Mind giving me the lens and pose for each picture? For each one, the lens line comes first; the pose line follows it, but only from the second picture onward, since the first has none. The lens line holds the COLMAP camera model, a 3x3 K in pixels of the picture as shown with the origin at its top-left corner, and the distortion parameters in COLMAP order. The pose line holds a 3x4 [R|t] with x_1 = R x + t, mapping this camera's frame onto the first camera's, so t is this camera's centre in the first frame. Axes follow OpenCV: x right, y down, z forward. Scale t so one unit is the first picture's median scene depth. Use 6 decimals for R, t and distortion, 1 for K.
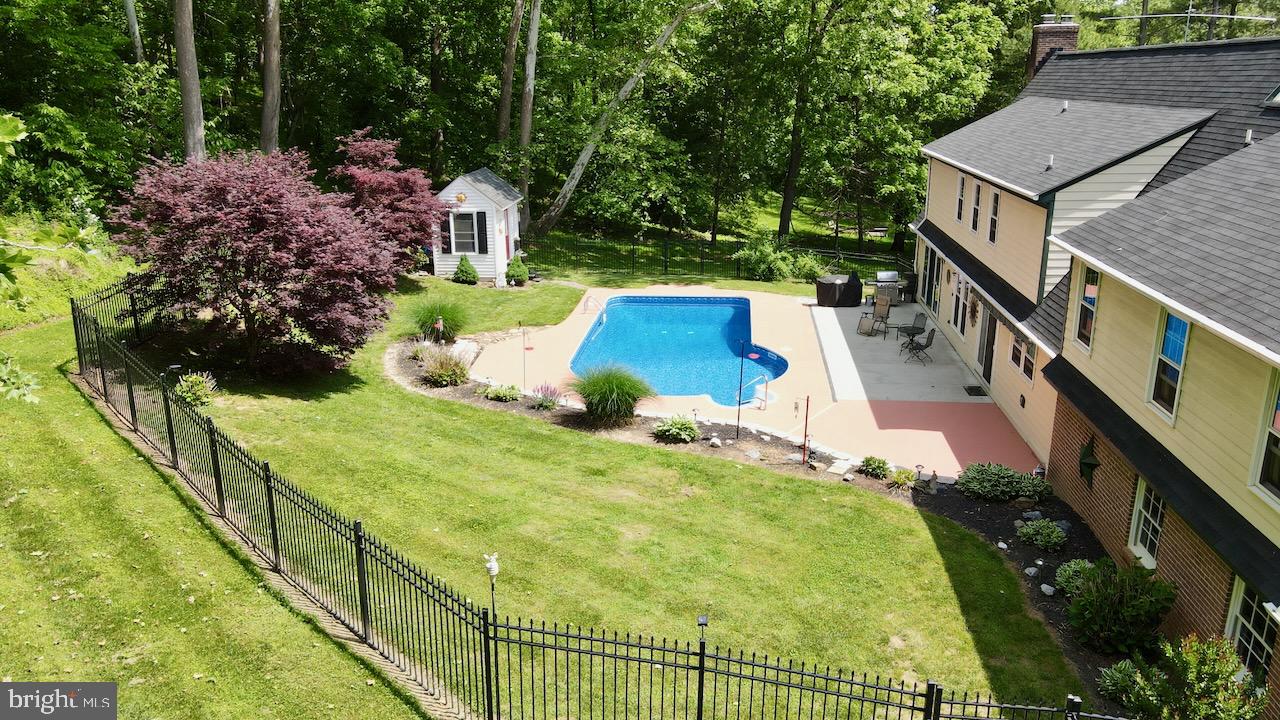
lens RADIAL K [[964.9, 0, 640.0], [0, 964.9, 360.0], [0, 0, 1]] dist [-0.004941, 0.030613]
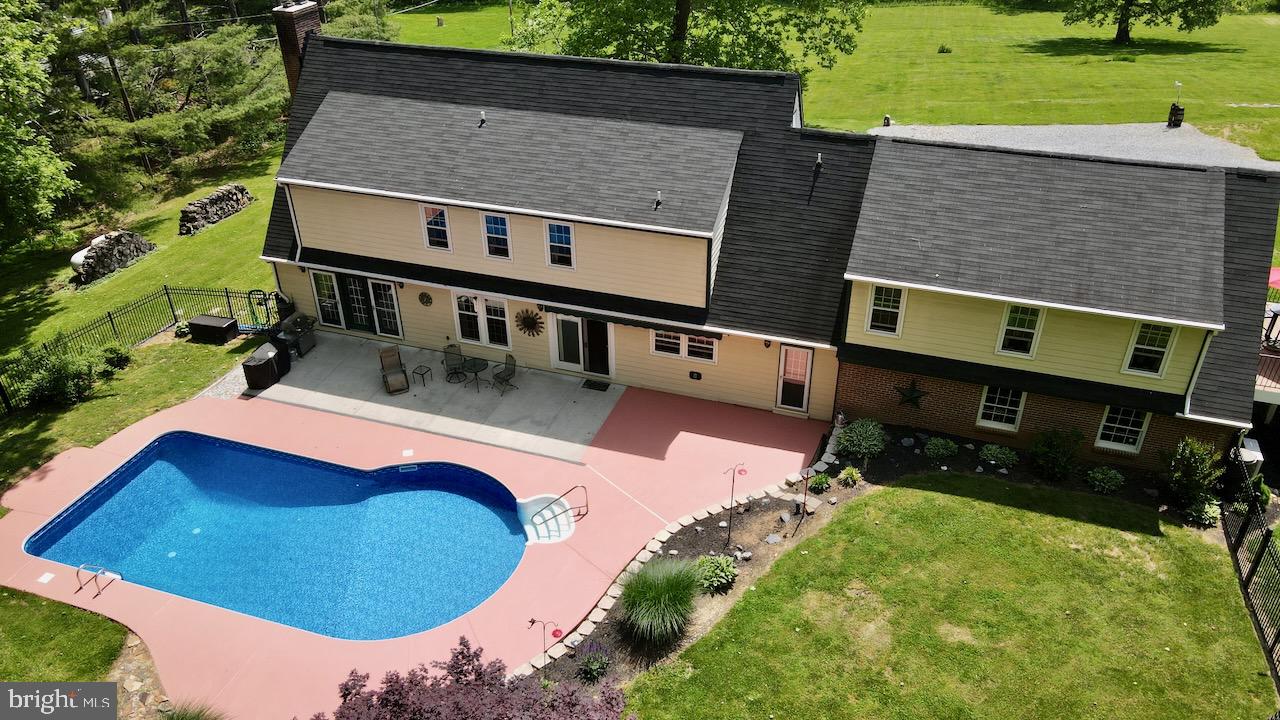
lens RADIAL K [[964.9, 0, 640.0], [0, 964.9, 360.0], [0, 0, 1]] dist [-0.004941, 0.030613]
pose [[0.227266, -0.514965, 0.826535, -0.646843], [0.288085, 0.846309, 0.448072, -0.547983], [-0.930246, 0.136281, 0.340691, 0.597061]]
